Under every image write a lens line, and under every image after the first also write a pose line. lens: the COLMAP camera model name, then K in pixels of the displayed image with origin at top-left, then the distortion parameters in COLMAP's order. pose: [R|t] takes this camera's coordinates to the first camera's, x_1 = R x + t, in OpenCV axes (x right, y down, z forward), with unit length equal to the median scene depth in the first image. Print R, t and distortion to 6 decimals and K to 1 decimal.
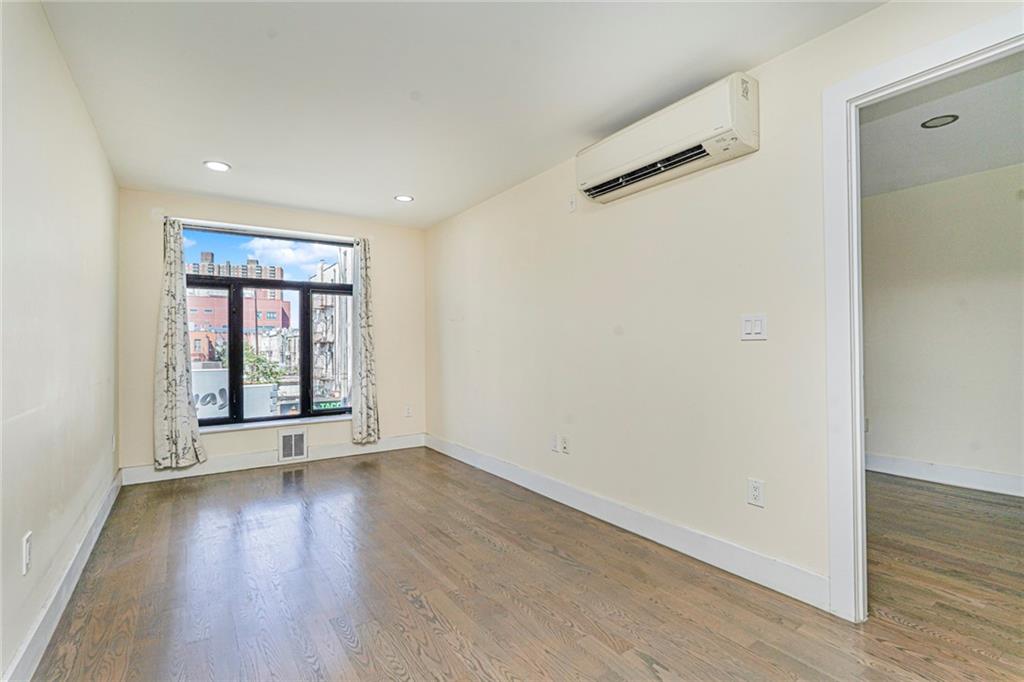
lens RADIAL K [[492.9, 0, 509.6], [0, 492.9, 339.4], [0, 0, 1]] dist [-0.003177, -0.000316]
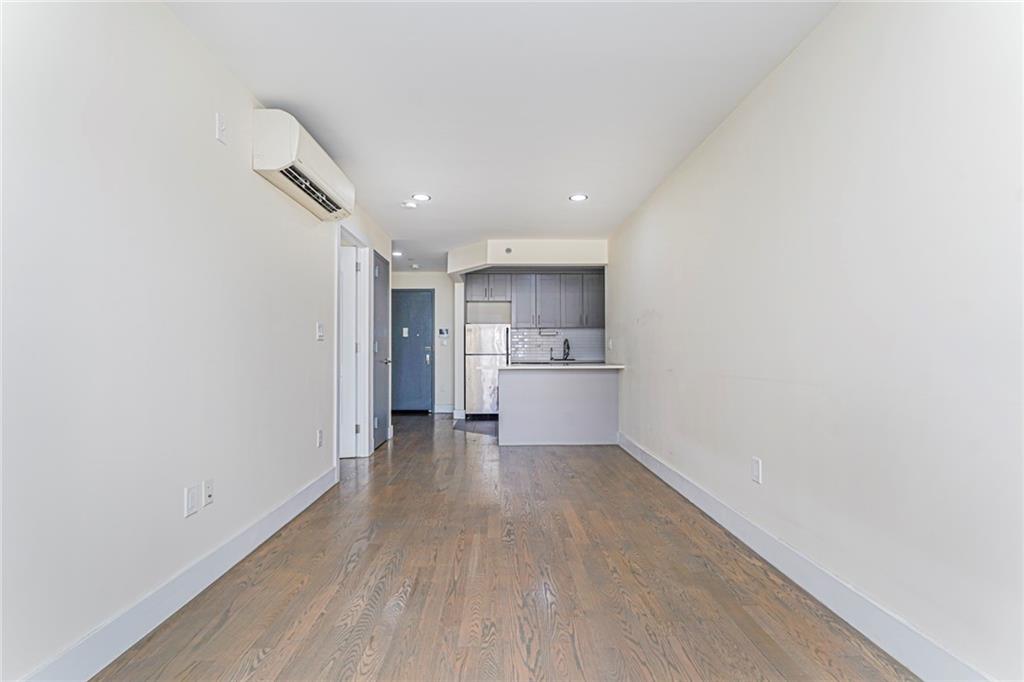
lens RADIAL K [[492.9, 0, 510.8], [0, 492.9, 345.1], [0, 0, 1]] dist [-0.003177, -0.000316]
pose [[-0.850851, 0.019154, 0.525058, -0.693109], [0.001391, 0.999414, -0.034205, 0.055387], [-0.525406, -0.028373, -0.850379, 1.655273]]
